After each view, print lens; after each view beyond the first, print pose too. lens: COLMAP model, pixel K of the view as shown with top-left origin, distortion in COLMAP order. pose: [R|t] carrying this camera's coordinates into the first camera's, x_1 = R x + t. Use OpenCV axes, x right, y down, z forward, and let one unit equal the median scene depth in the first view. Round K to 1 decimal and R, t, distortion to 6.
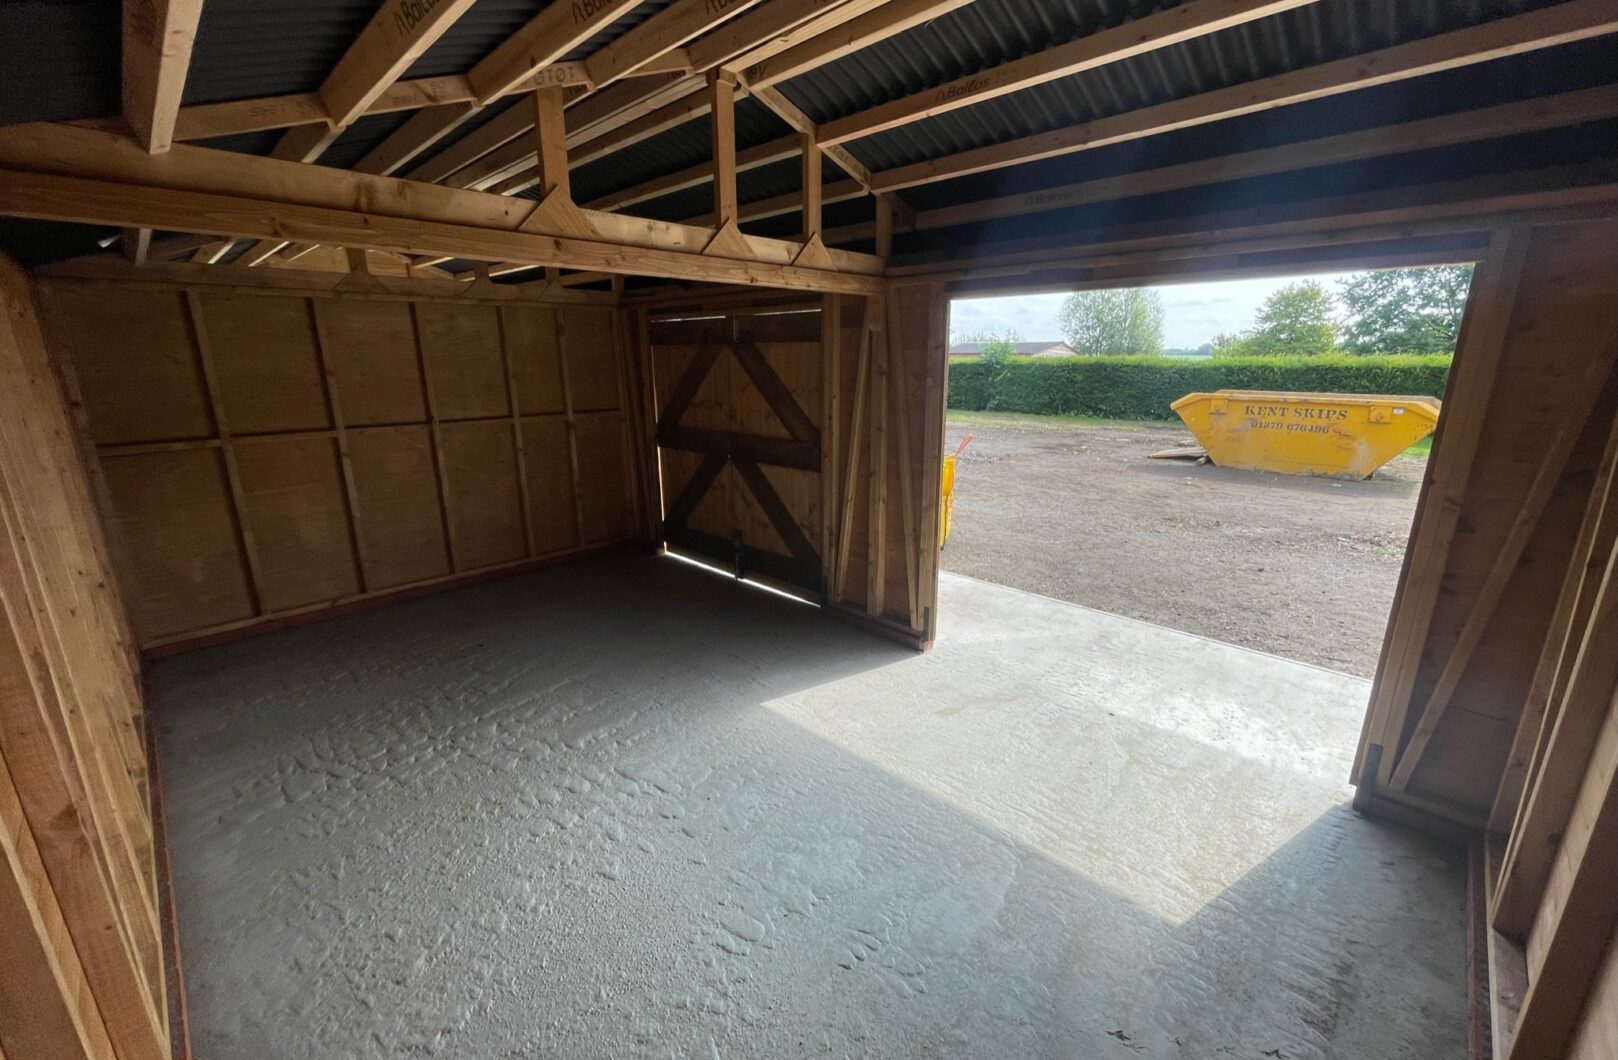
lens RADIAL K [[655.1, 0, 799.7], [0, 655.1, 528.3], [0, 0, 1]] dist [-0.002830, 0.000777]
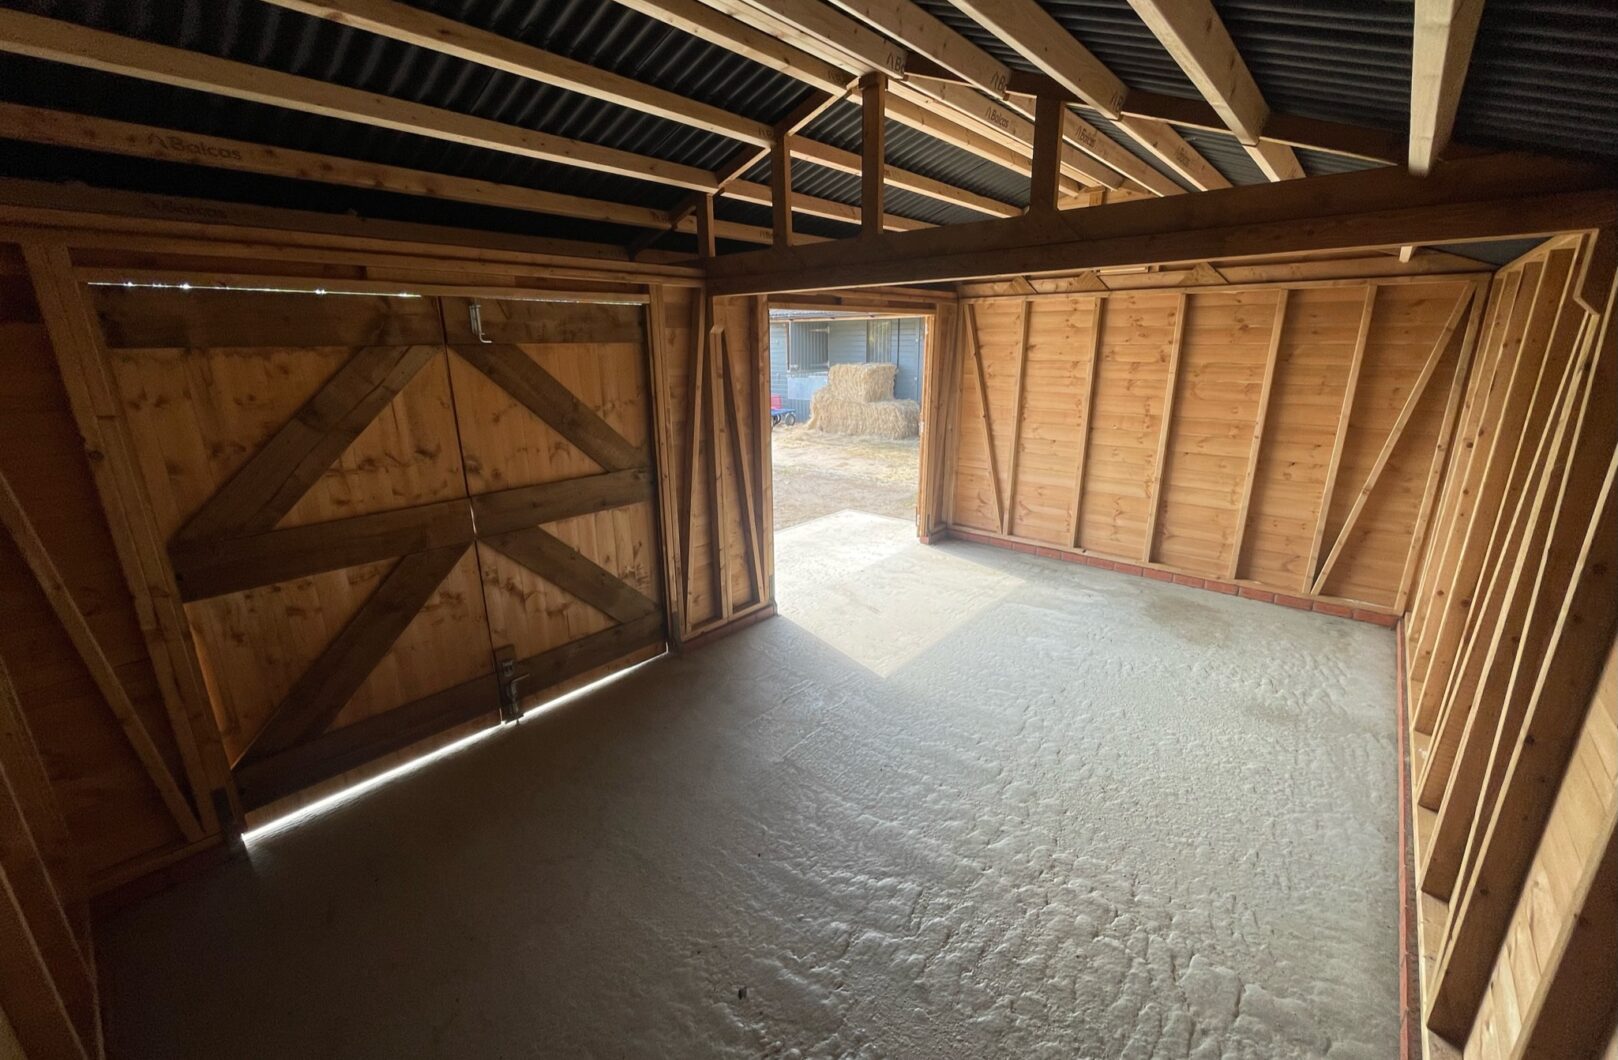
lens RADIAL K [[655.1, 0, 815.5], [0, 655.1, 532.1], [0, 0, 1]] dist [-0.002830, 0.000777]
pose [[-0.078375, -0.272115, 0.959068, -1.049780], [0.264613, 0.921841, 0.283177, -0.300314], [-0.961164, 0.275976, -0.000244, 1.060832]]
